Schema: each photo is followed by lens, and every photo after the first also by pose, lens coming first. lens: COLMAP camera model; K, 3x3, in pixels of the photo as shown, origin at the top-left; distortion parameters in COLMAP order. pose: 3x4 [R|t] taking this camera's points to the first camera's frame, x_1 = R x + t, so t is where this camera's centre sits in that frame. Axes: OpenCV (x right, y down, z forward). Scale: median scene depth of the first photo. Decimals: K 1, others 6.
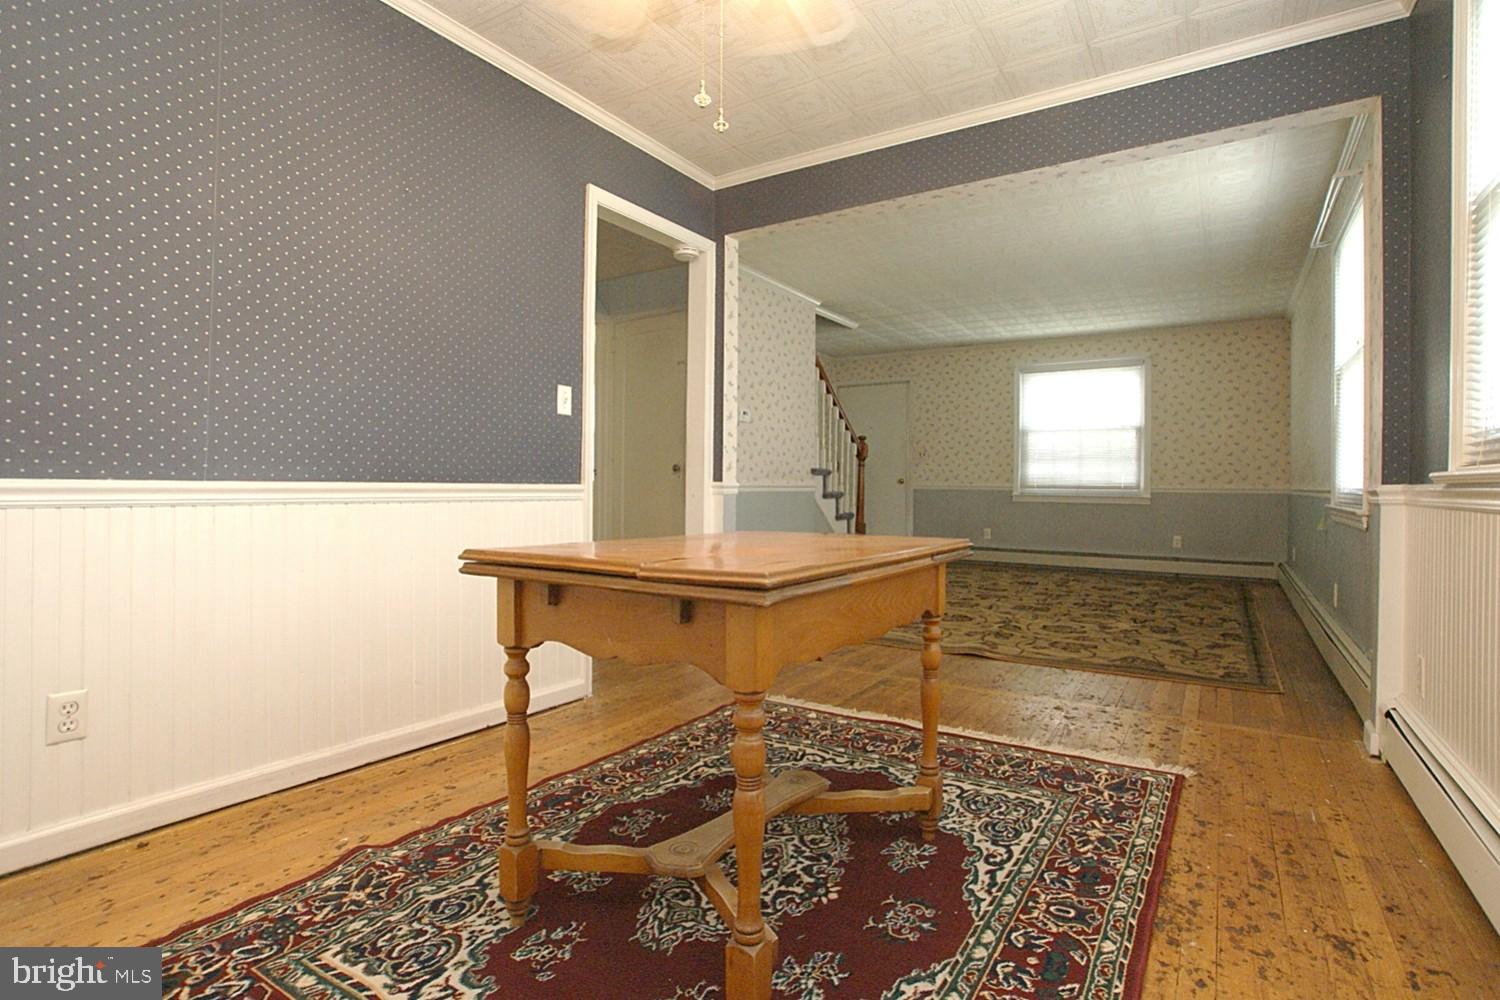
lens RADIAL K [[726.4, 0, 758.6], [0, 726.4, 488.8], [0, 0, 1]] dist [-0.082500, 0.042844]
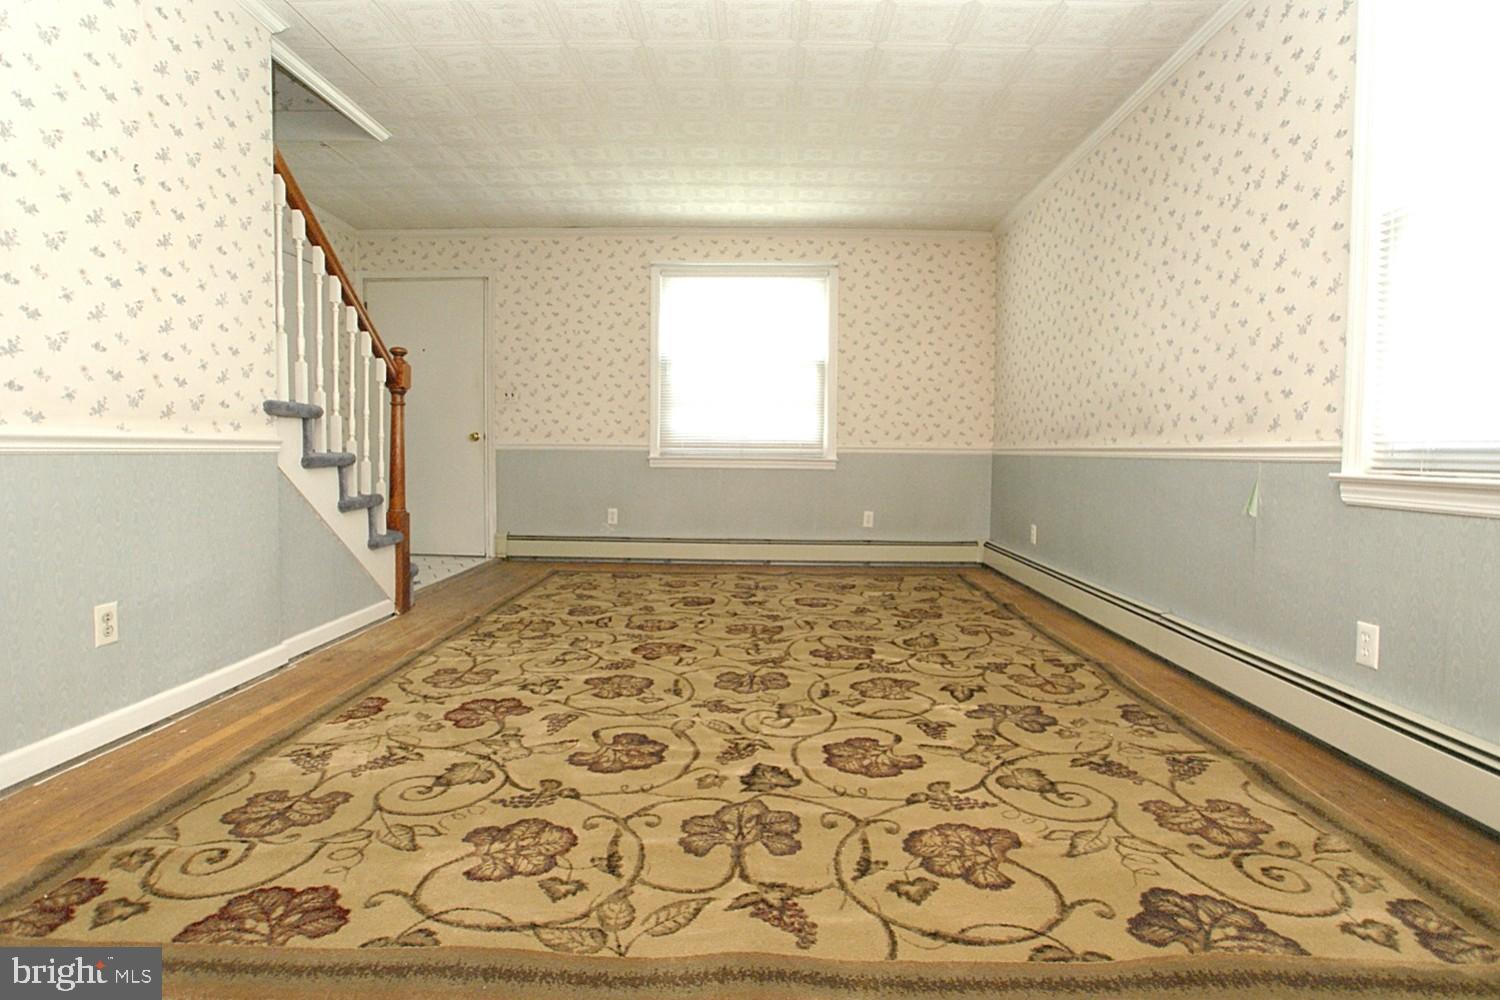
lens RADIAL K [[728.7, 0, 757.3], [0, 728.7, 488.6], [0, 0, 1]] dist [-0.079494, 0.039425]
pose [[0.843413, -0.028763, 0.536495, 0.239676], [0.001653, 0.998700, 0.050945, 0.009872], [-0.537263, -0.042081, 0.842365, 1.231843]]
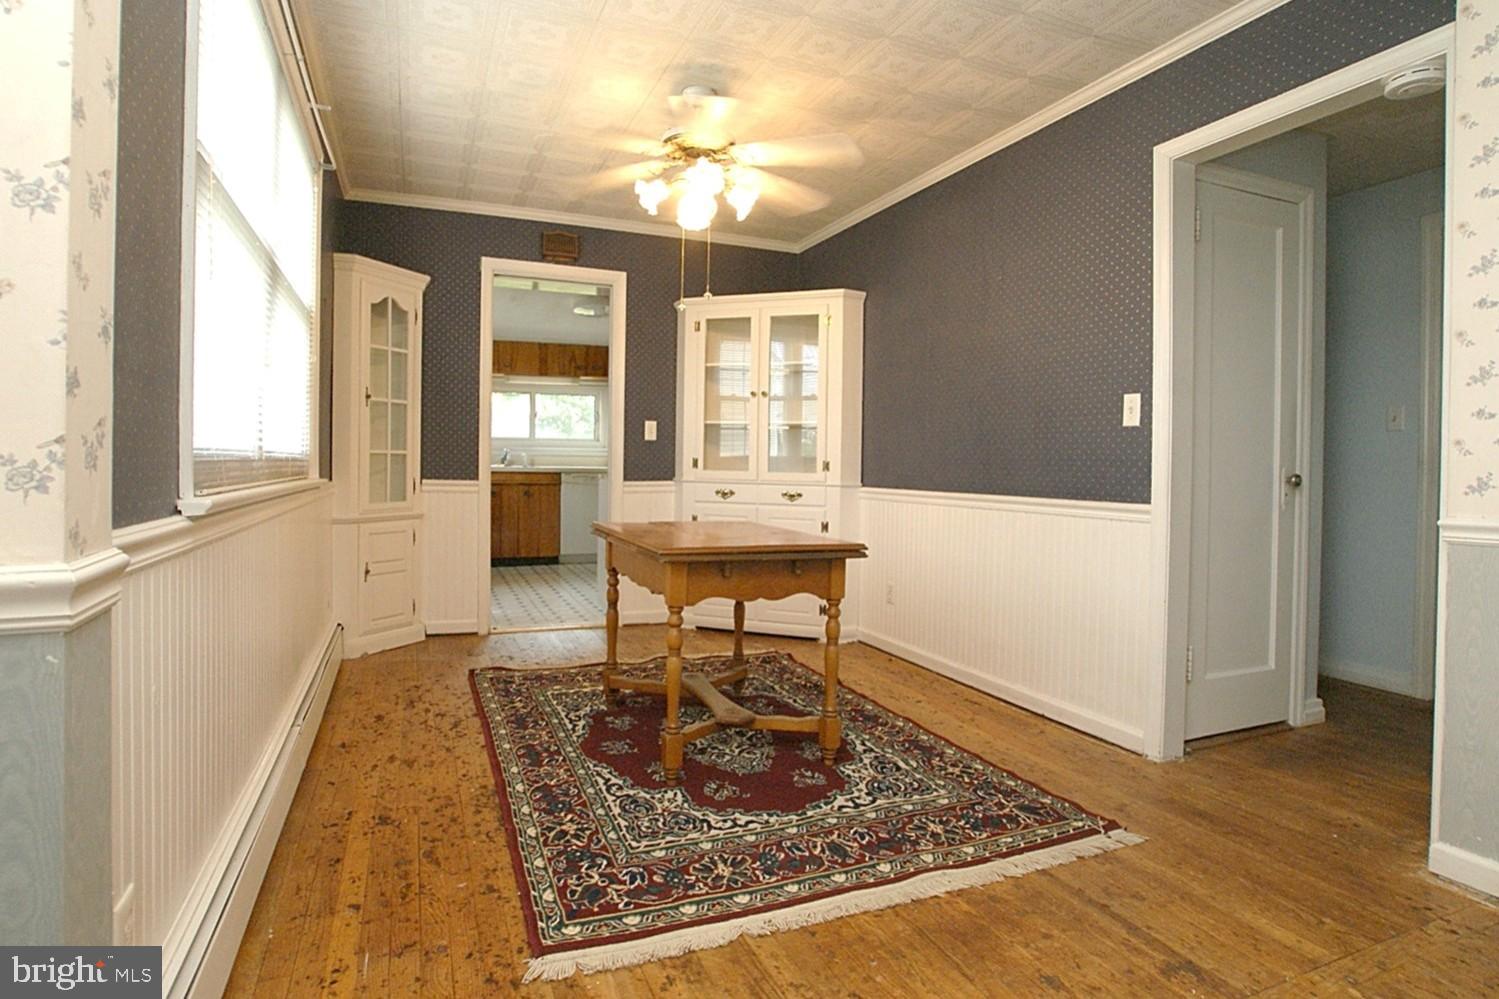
lens RADIAL K [[784.9, 0, 737.1], [0, 784.9, 475.5], [0, 0, 1]] dist [-0.093371, 0.056210]
pose [[-0.561597, -0.005291, -0.827394, 0.979243], [-0.022612, 0.999704, 0.008954, -0.047788], [0.827102, 0.023737, -0.561551, 1.390853]]
